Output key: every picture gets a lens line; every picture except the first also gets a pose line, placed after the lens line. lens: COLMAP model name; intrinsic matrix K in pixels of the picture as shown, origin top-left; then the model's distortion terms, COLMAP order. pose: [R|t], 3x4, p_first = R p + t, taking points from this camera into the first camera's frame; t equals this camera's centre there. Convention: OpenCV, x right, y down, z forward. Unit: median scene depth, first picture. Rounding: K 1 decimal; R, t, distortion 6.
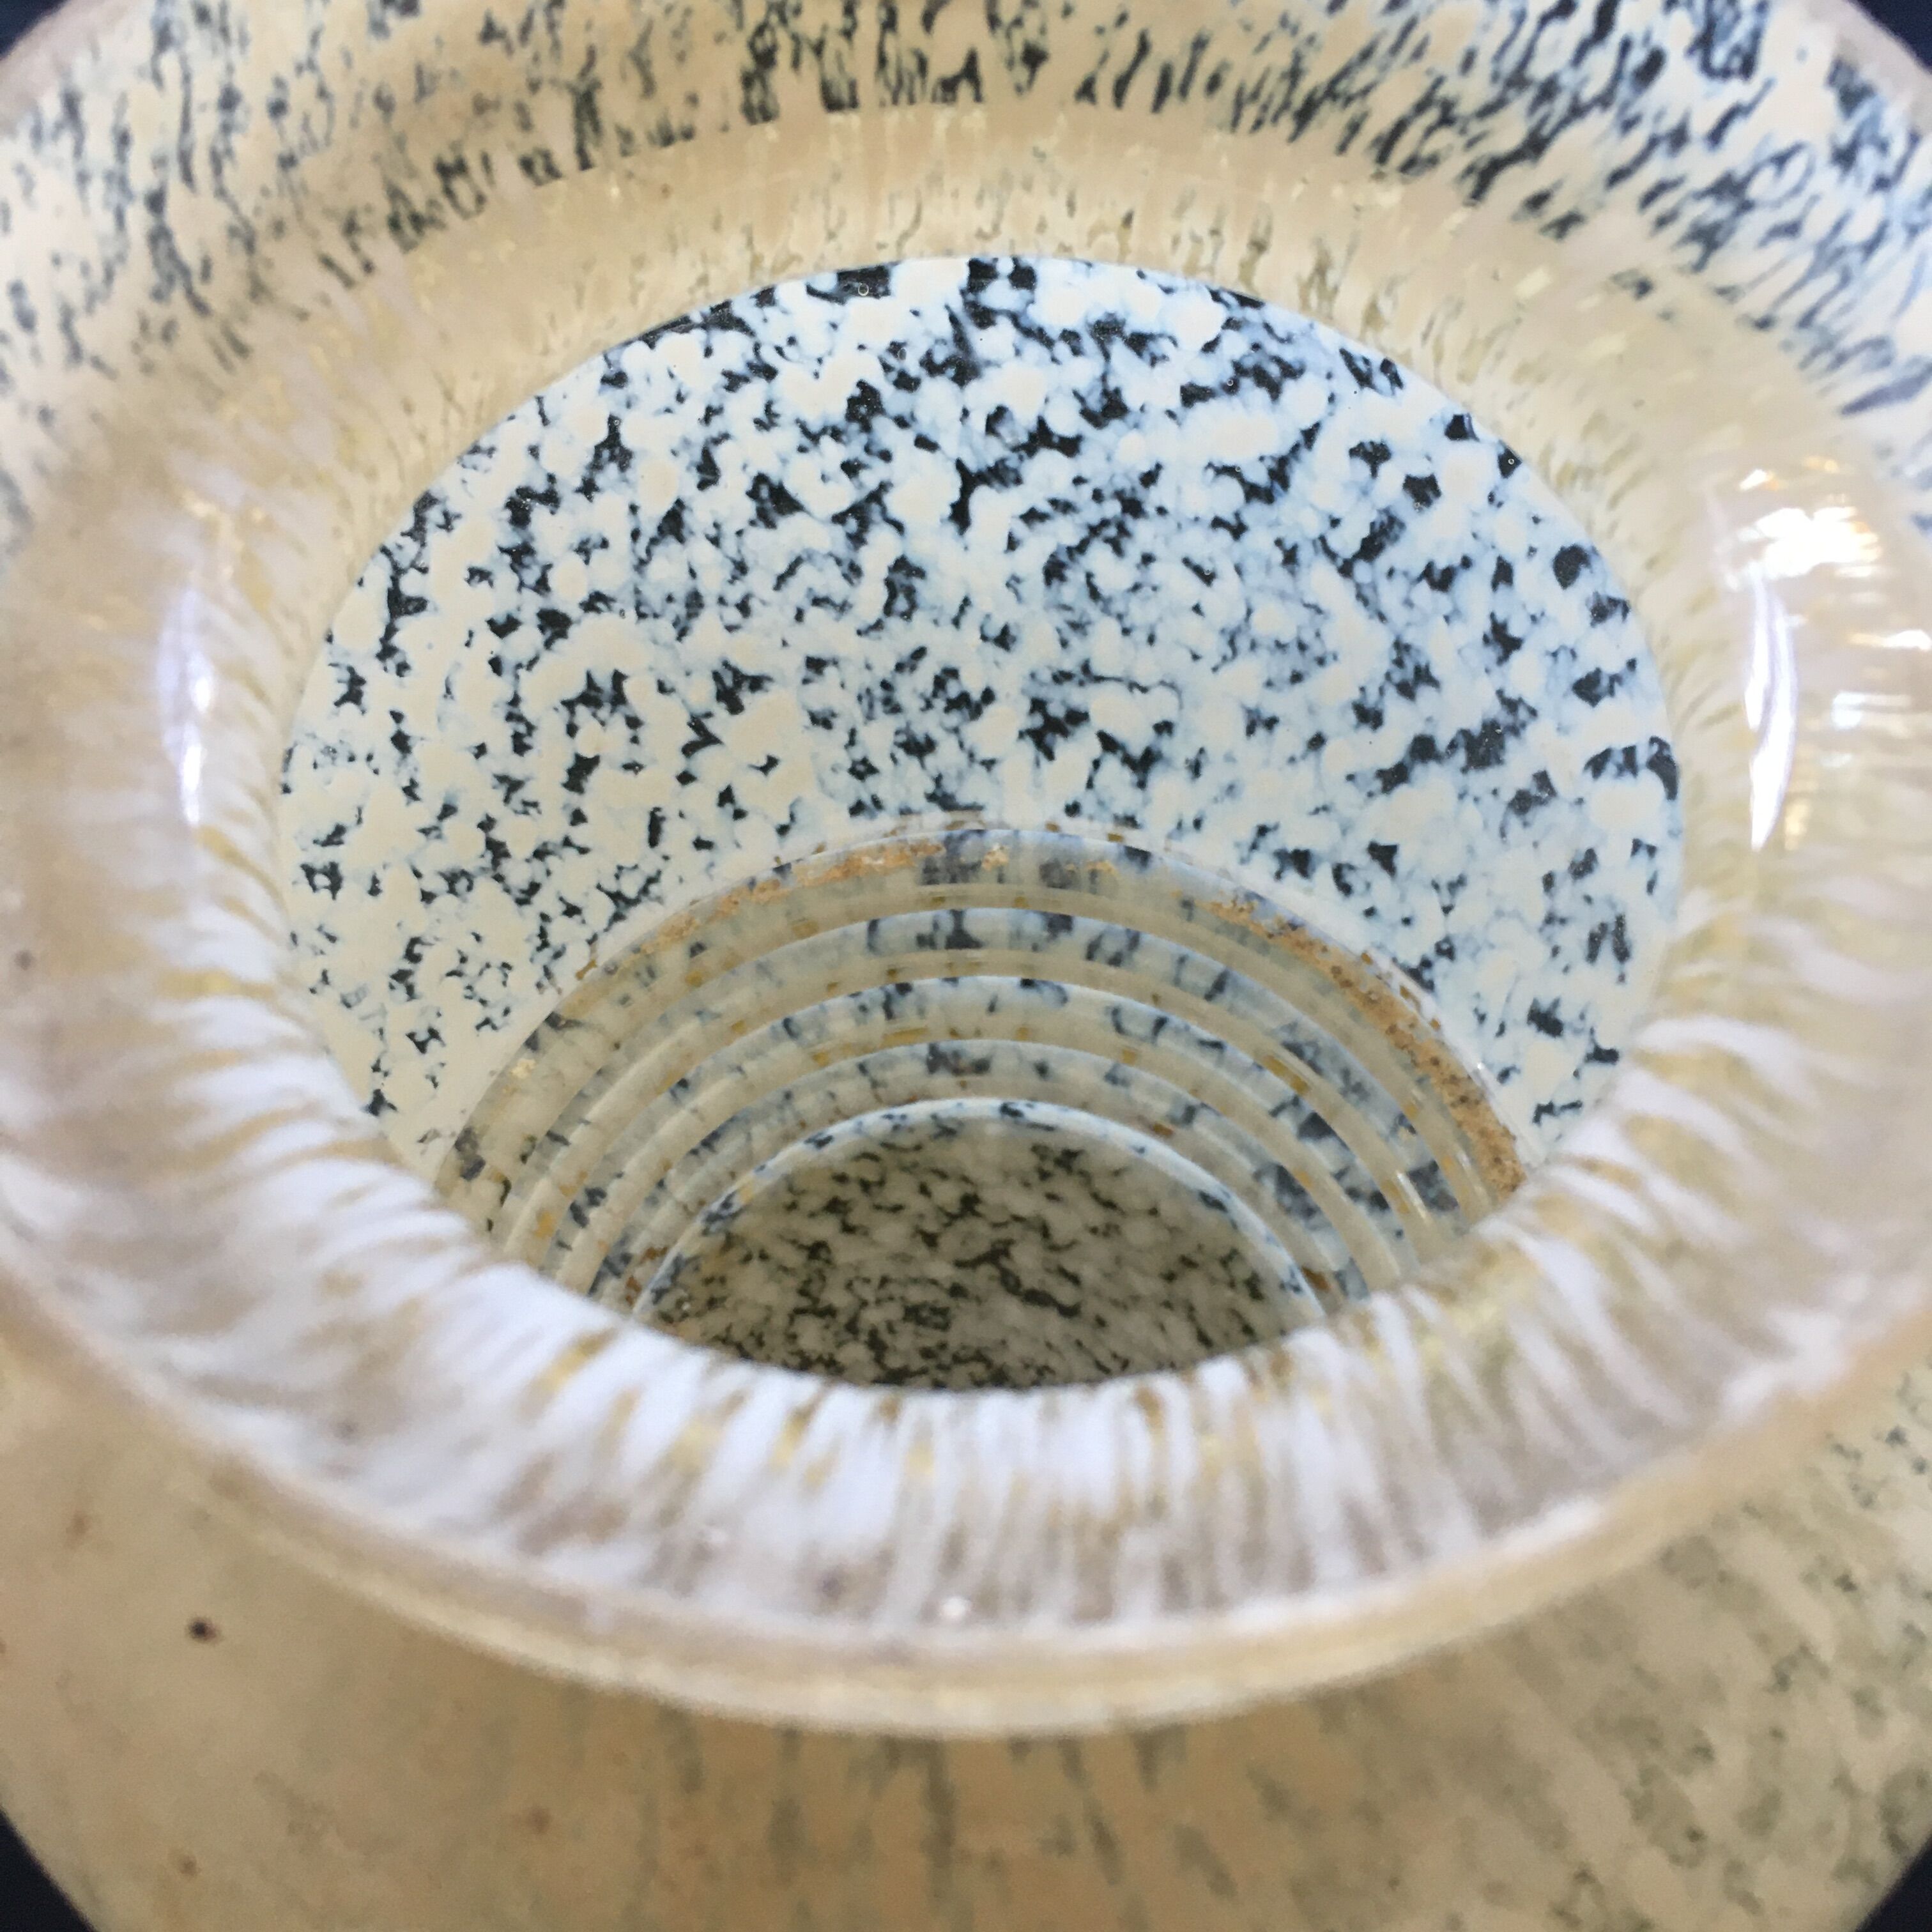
lens RADIAL K [[2275.1, 0, 970.2], [0, 2275.1, 970.3], [0, 0, 1]] dist [-0.006490, 0.000000]
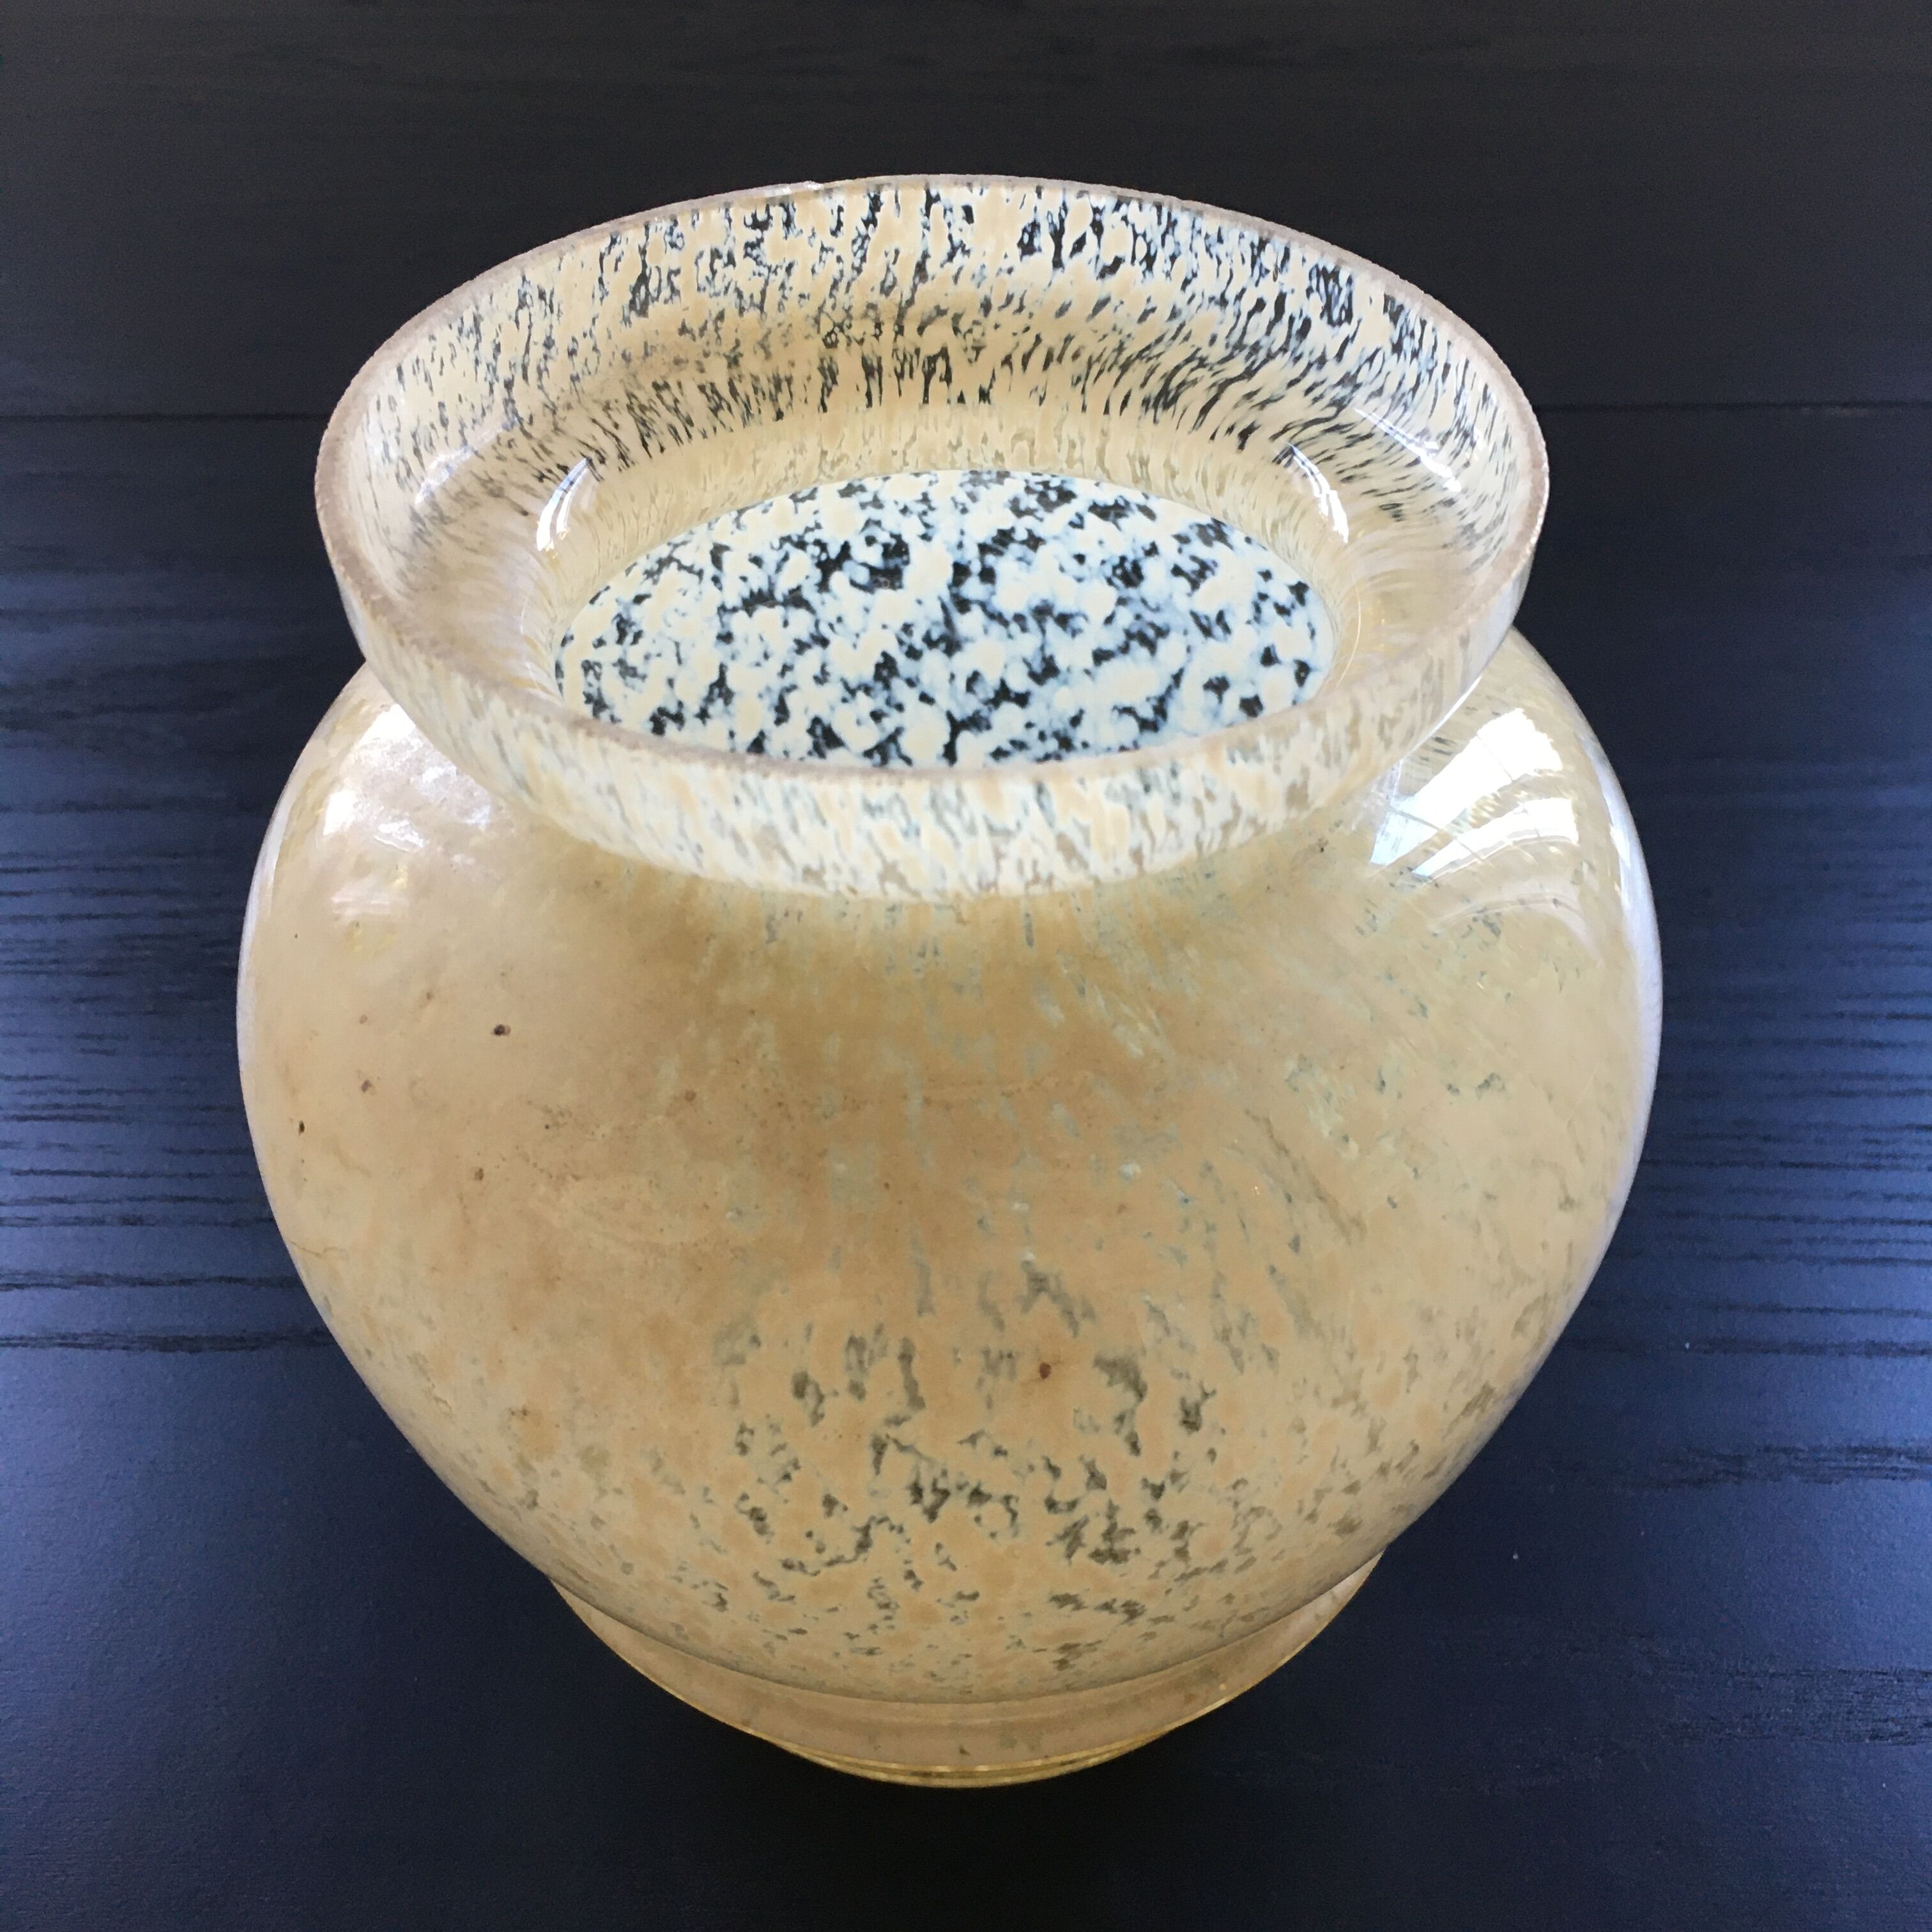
lens RADIAL K [[2275.1, 0, 972.9], [0, 2275.1, 960.7], [0, 0, 1]] dist [-0.006490, 0.000000]
pose [[0.999931, -0.005592, -0.010359, 0.039884], [0.001738, 0.940453, -0.339919, 0.685137], [0.011643, 0.339877, 0.940398, -0.552952]]
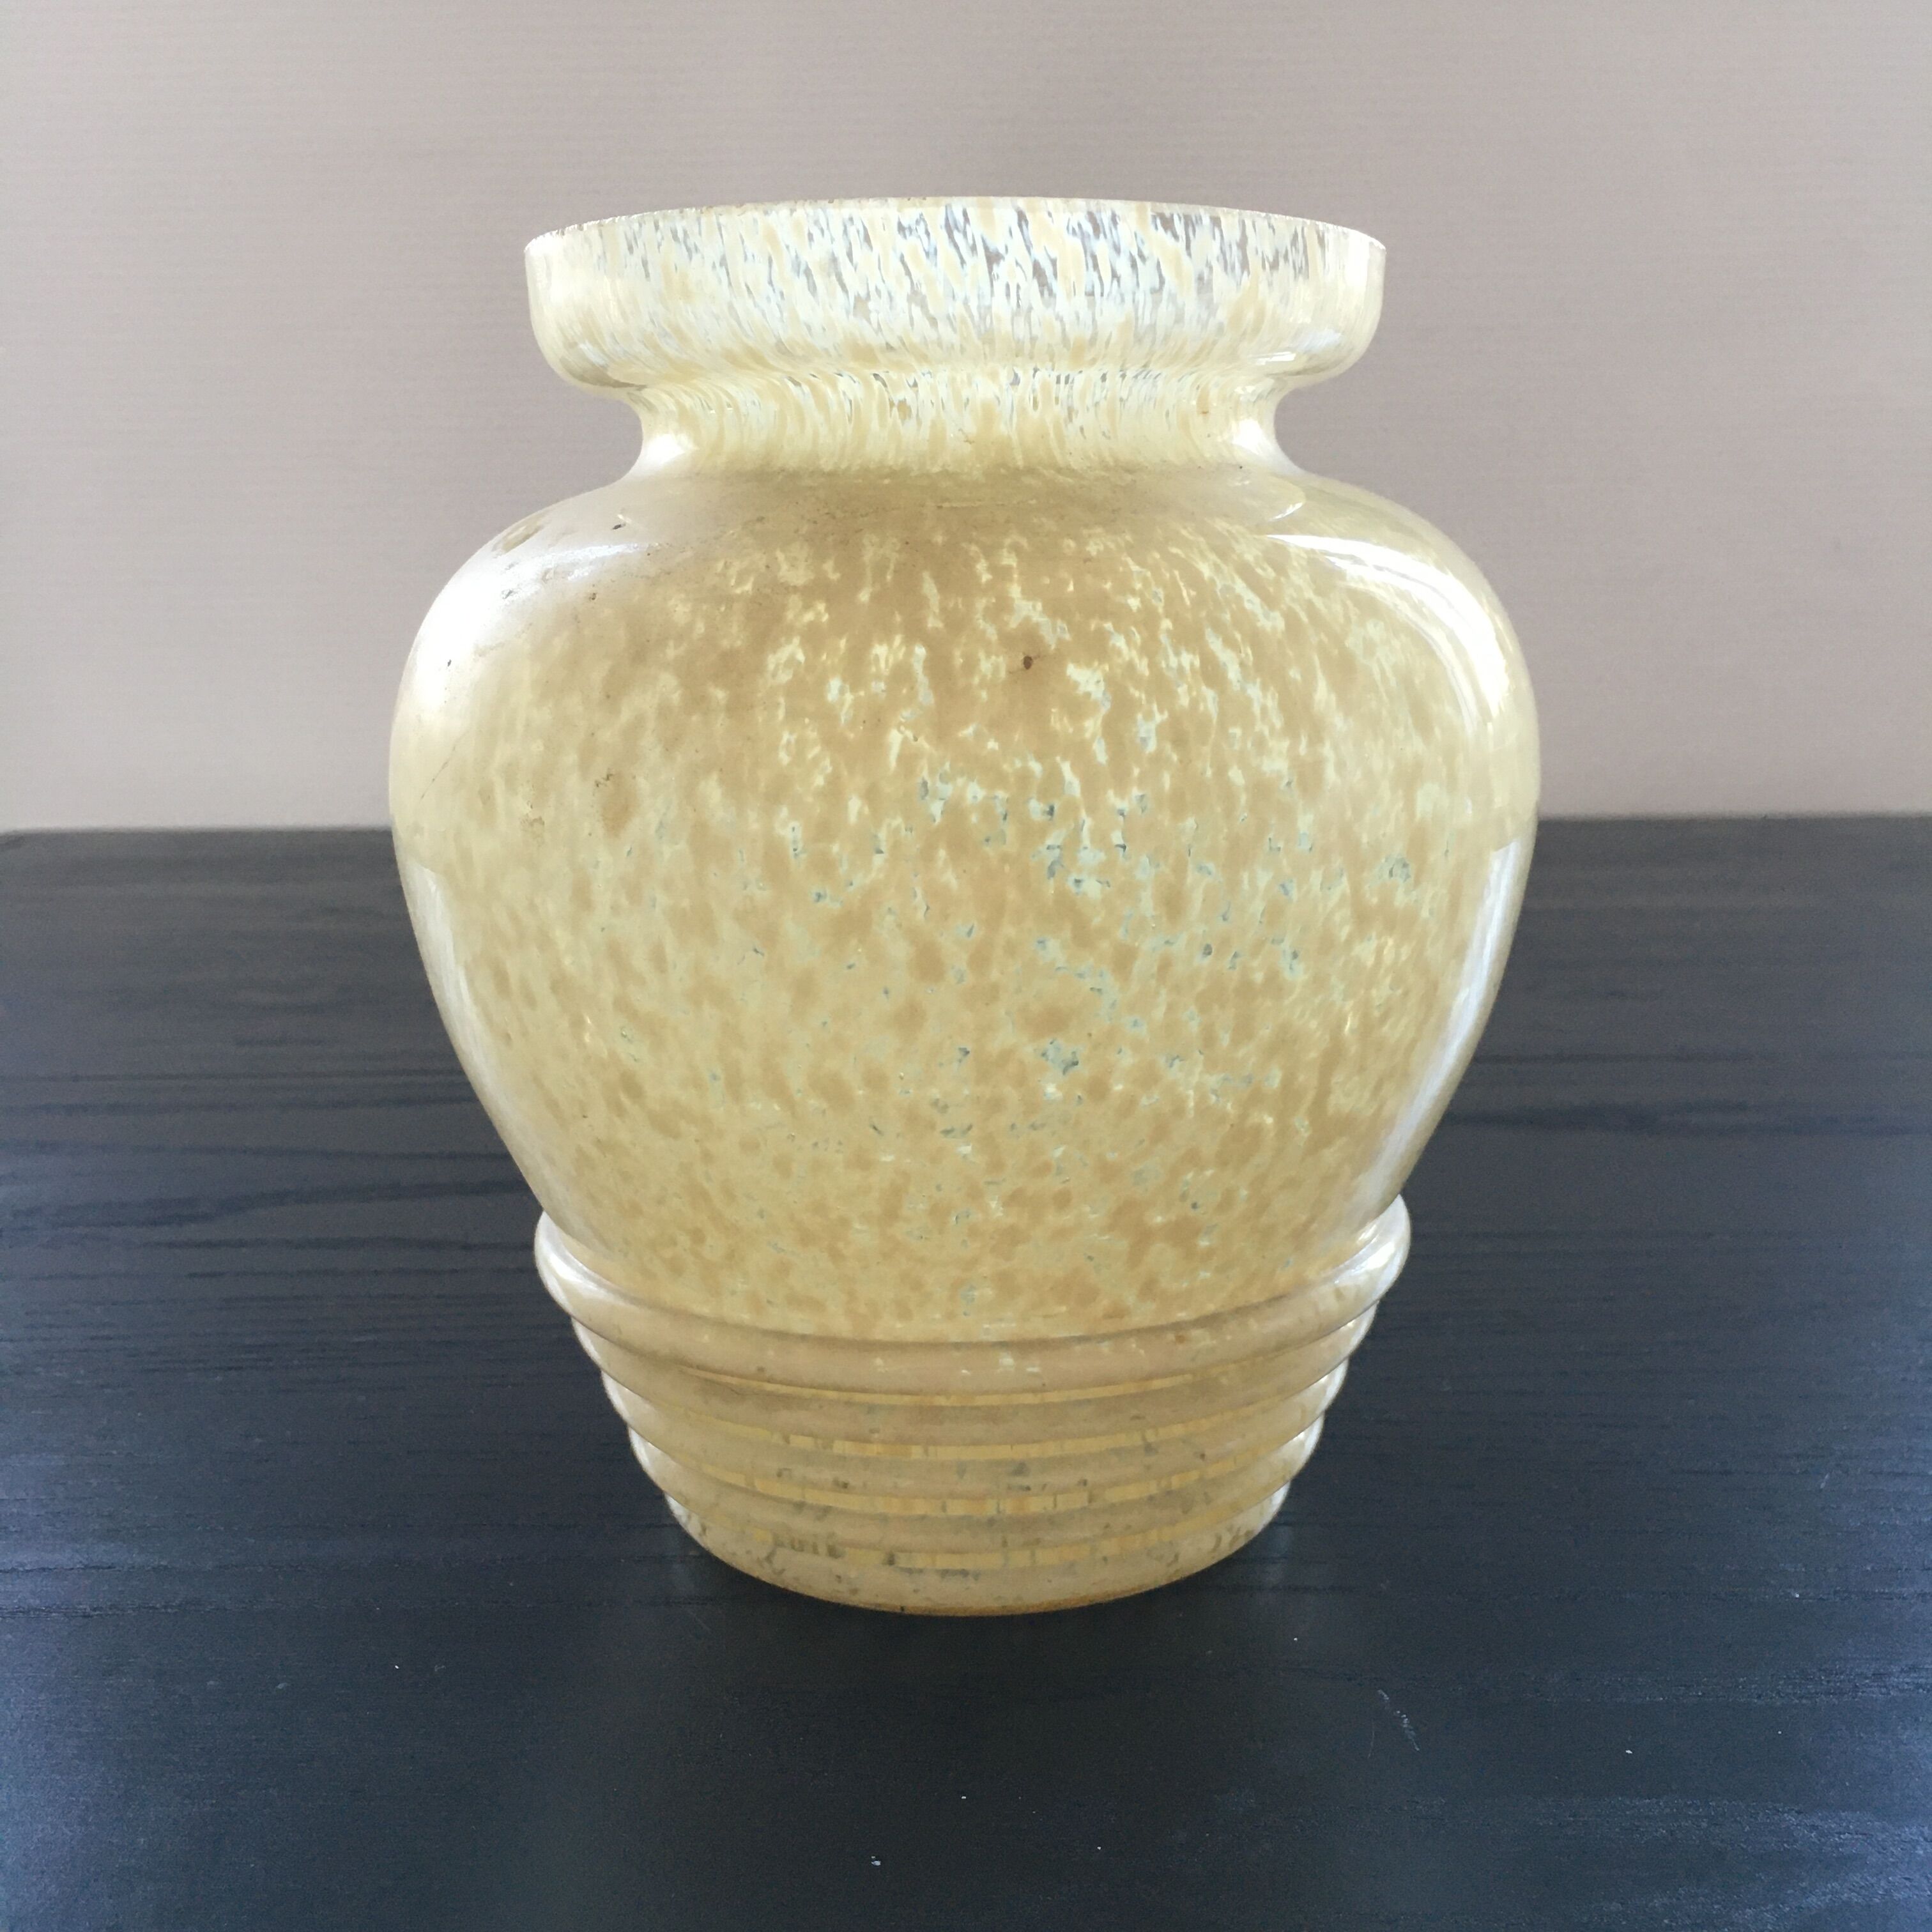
lens RADIAL K [[2275.1, 0, 960.3], [0, 2275.1, 969.8], [0, 0, 1]] dist [-0.006490, 0.000000]
pose [[0.999482, -0.006737, -0.031469, 0.095270], [-0.019868, 0.640074, -0.768056, 3.057291], [0.025317, 0.768283, 0.639609, 0.287766]]
